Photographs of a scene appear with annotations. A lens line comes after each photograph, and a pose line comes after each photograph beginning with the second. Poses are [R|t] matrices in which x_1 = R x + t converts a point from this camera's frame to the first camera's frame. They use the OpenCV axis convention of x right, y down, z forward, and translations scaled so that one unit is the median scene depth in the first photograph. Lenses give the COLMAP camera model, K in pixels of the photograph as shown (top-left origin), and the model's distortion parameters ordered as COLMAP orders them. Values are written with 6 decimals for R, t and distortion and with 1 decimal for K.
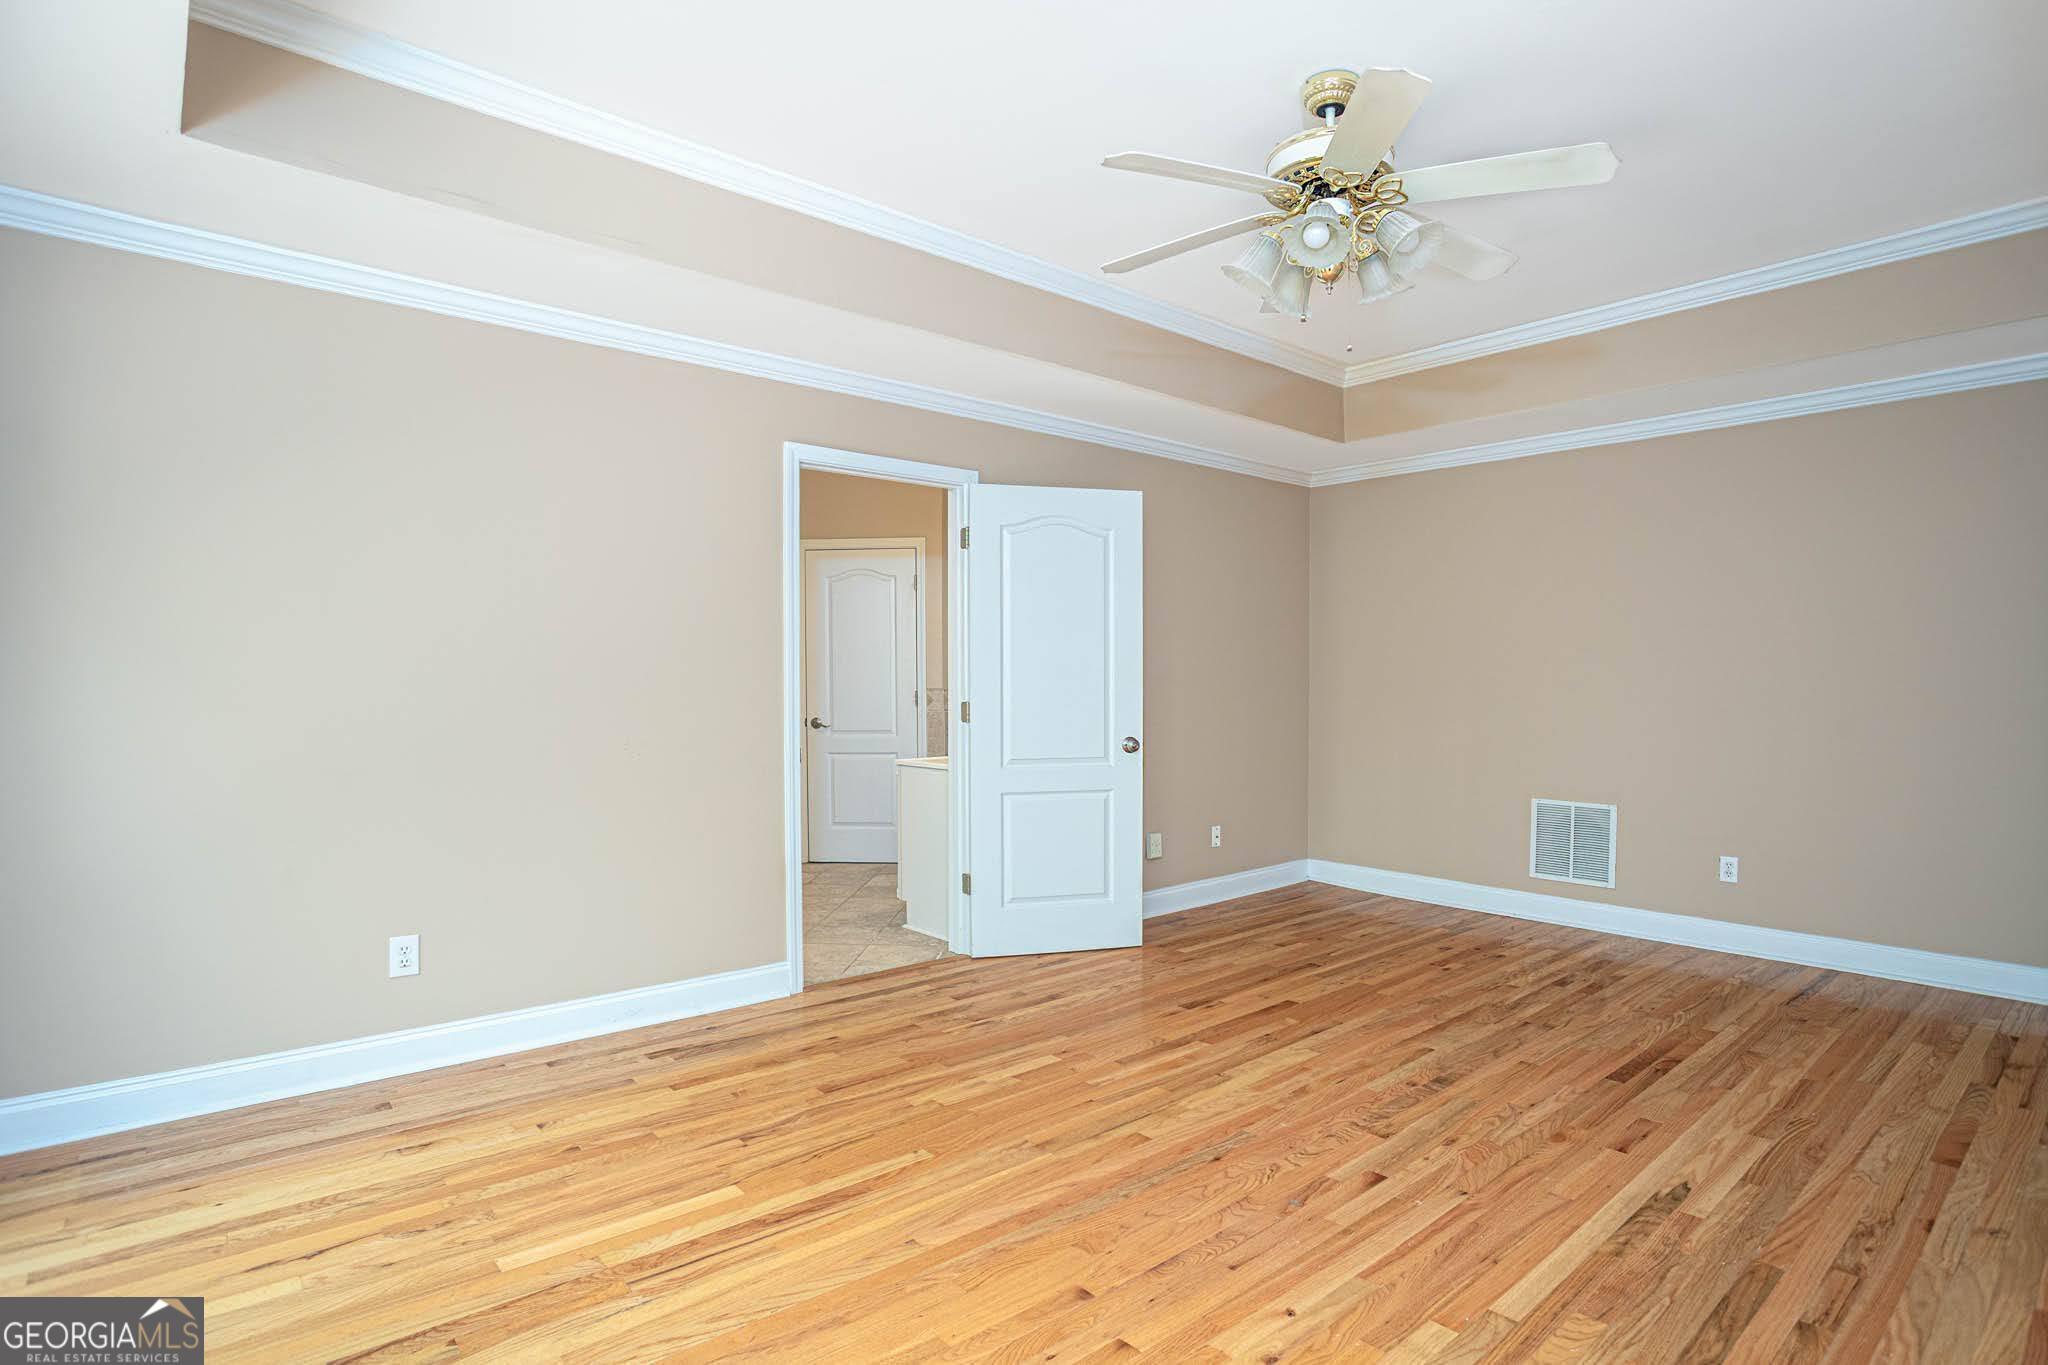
lens RADIAL K [[1026.4, 0, 1029.1], [0, 1026.4, 689.1], [0, 0, 1]] dist [-0.061648, 0.023862]
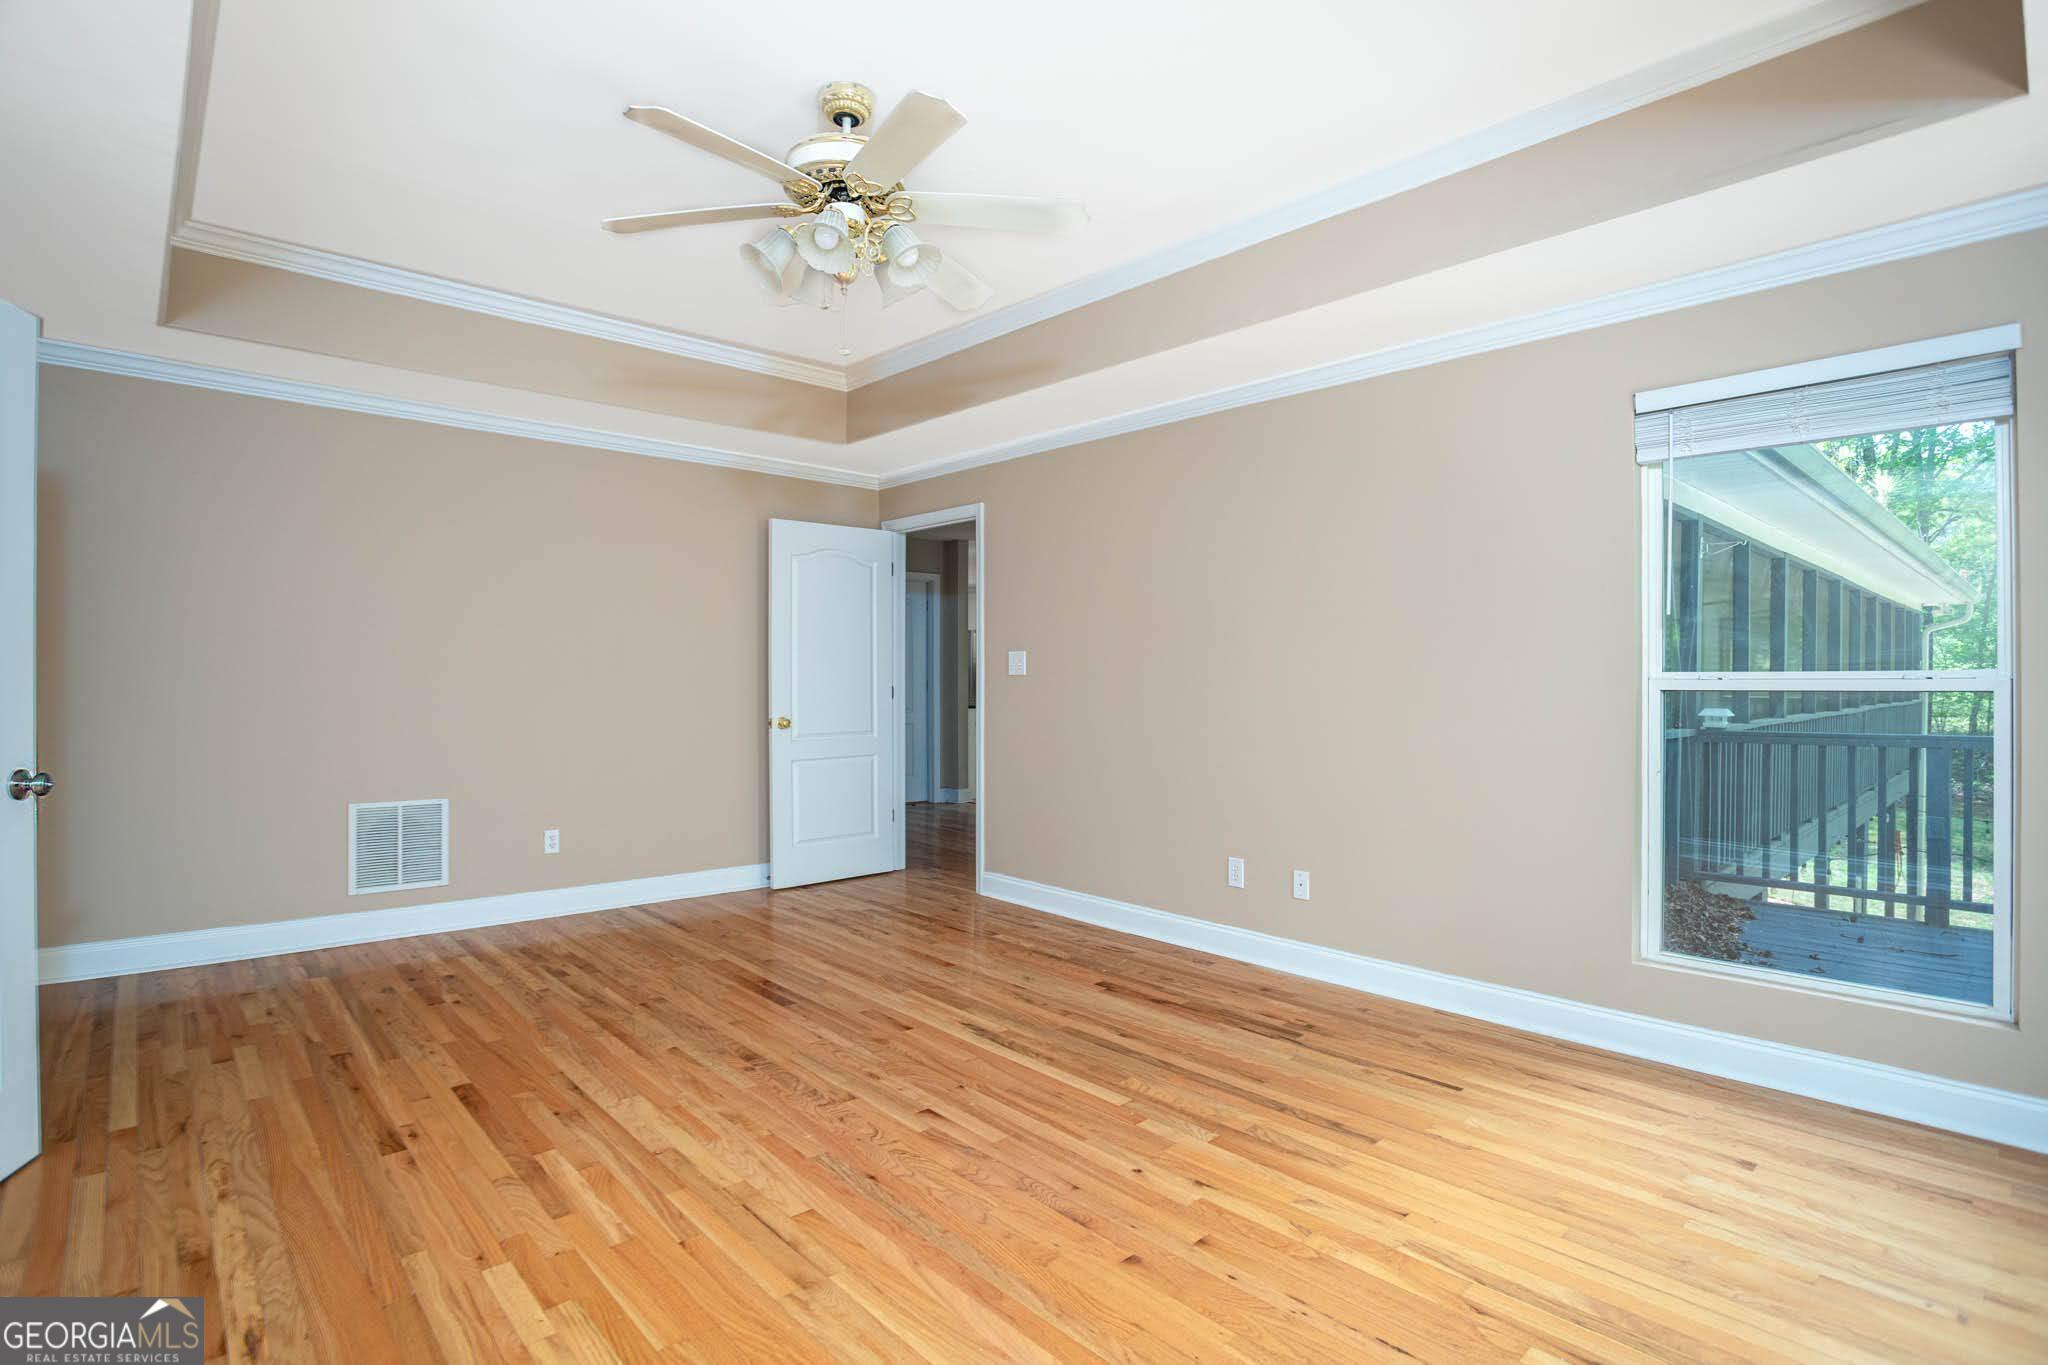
lens RADIAL K [[1026.4, 0, 1029.1], [0, 1026.4, 689.1], [0, 0, 1]] dist [-0.061648, 0.023862]
pose [[-0.032180, -0.010682, 0.999425, -0.595277], [-0.003418, 0.999938, 0.010578, -0.004310], [-0.999476, -0.003075, -0.032214, 0.688203]]
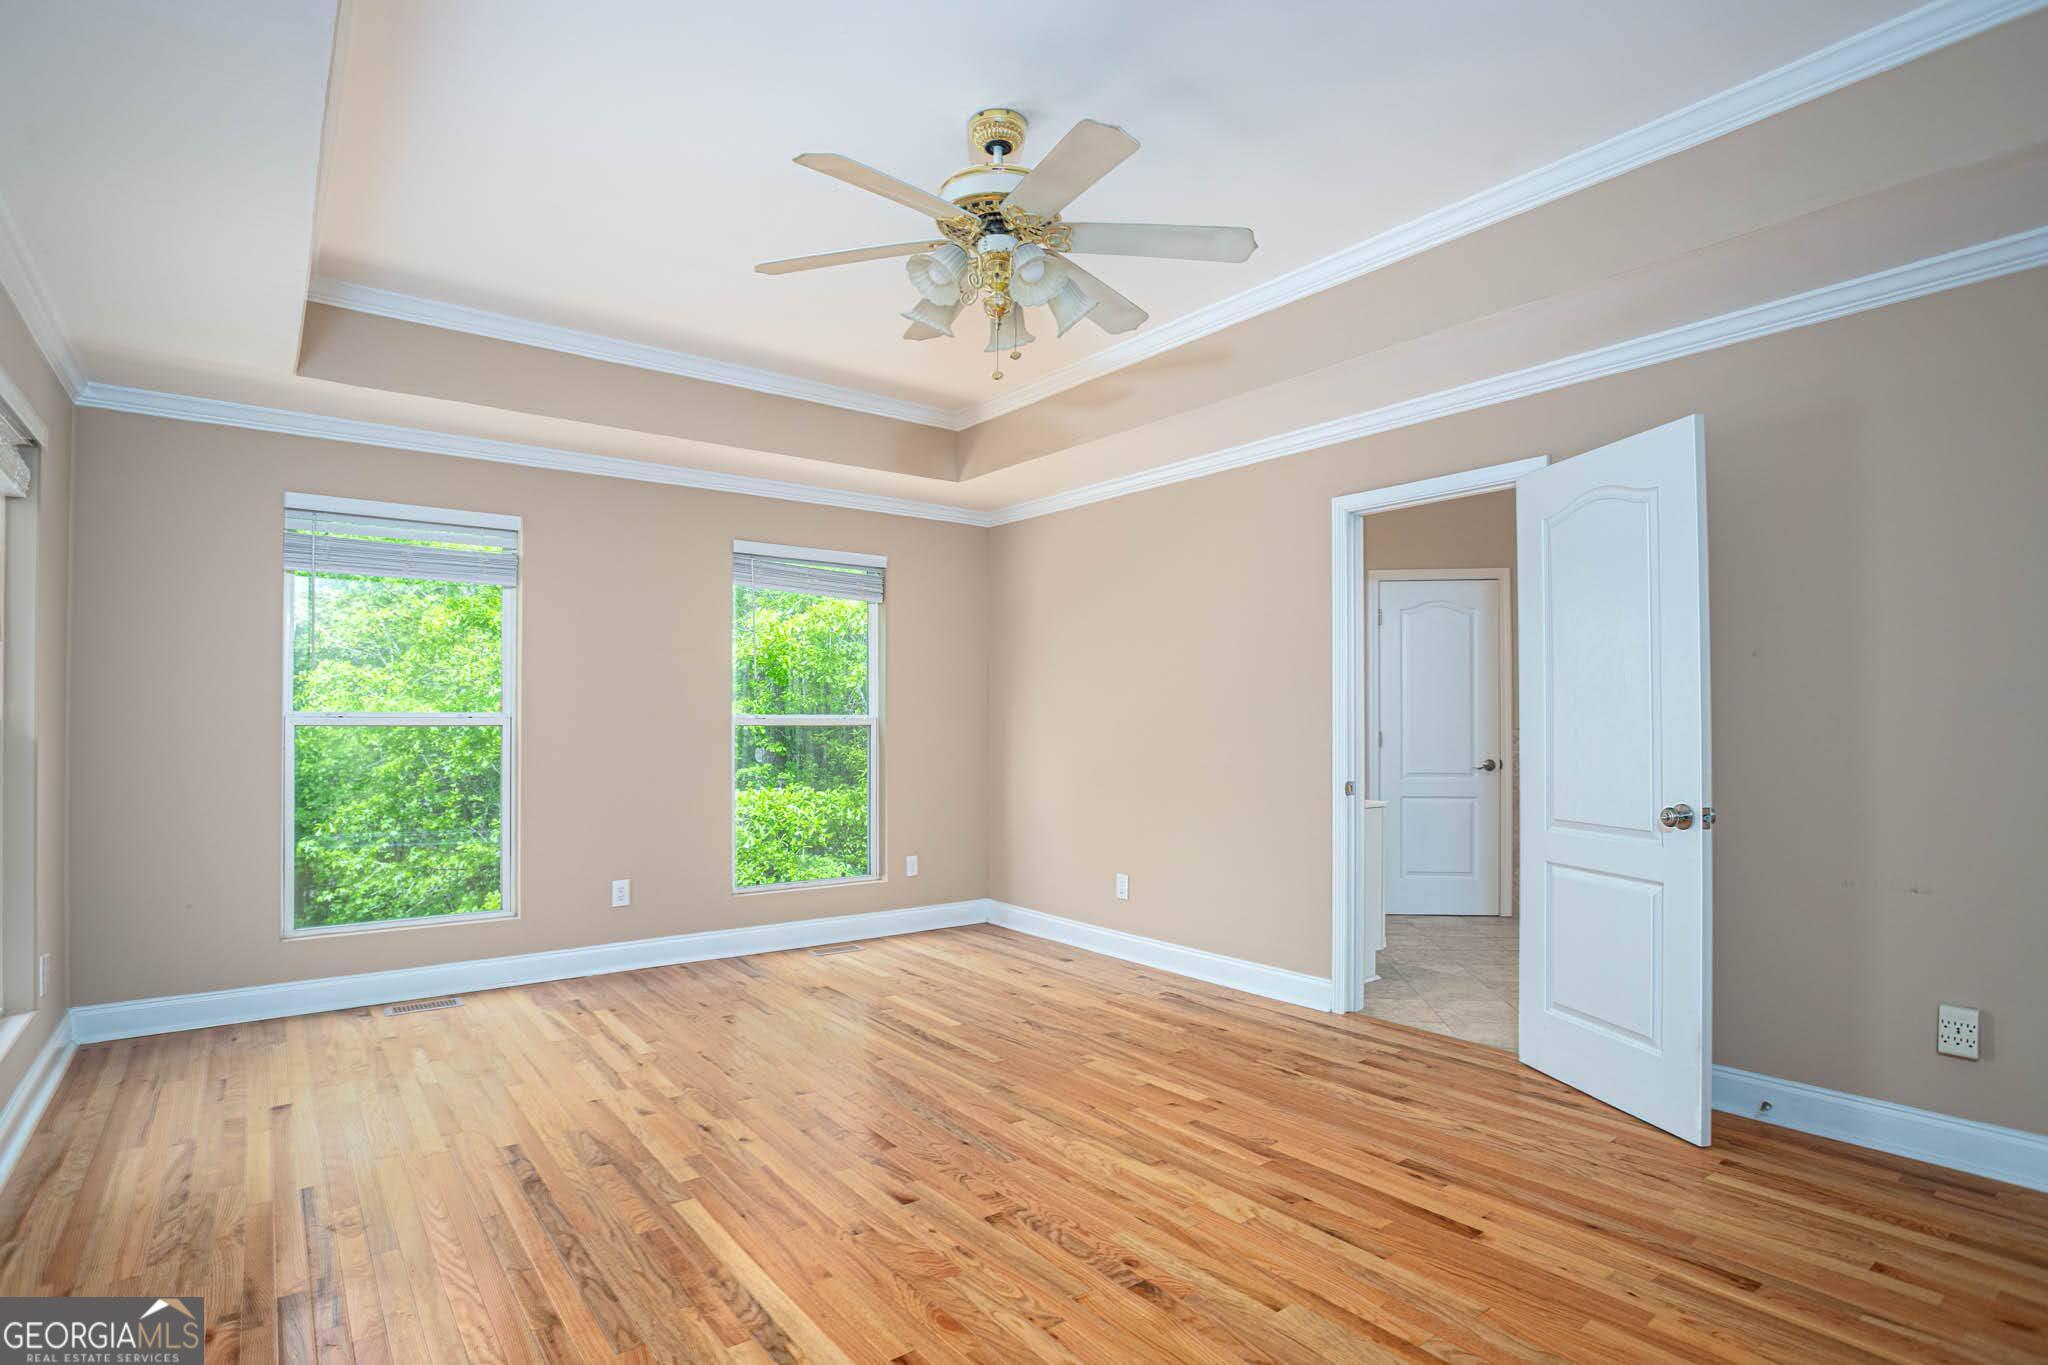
lens RADIAL K [[1026.4, 0, 1029.1], [0, 1026.4, 689.1], [0, 0, 1]] dist [-0.061648, 0.023862]
pose [[-0.055158, -0.035663, -0.997841, 1.040030], [0.001037, 0.999359, -0.035775, -0.004258], [0.998477, -0.003008, -0.055086, 0.883334]]
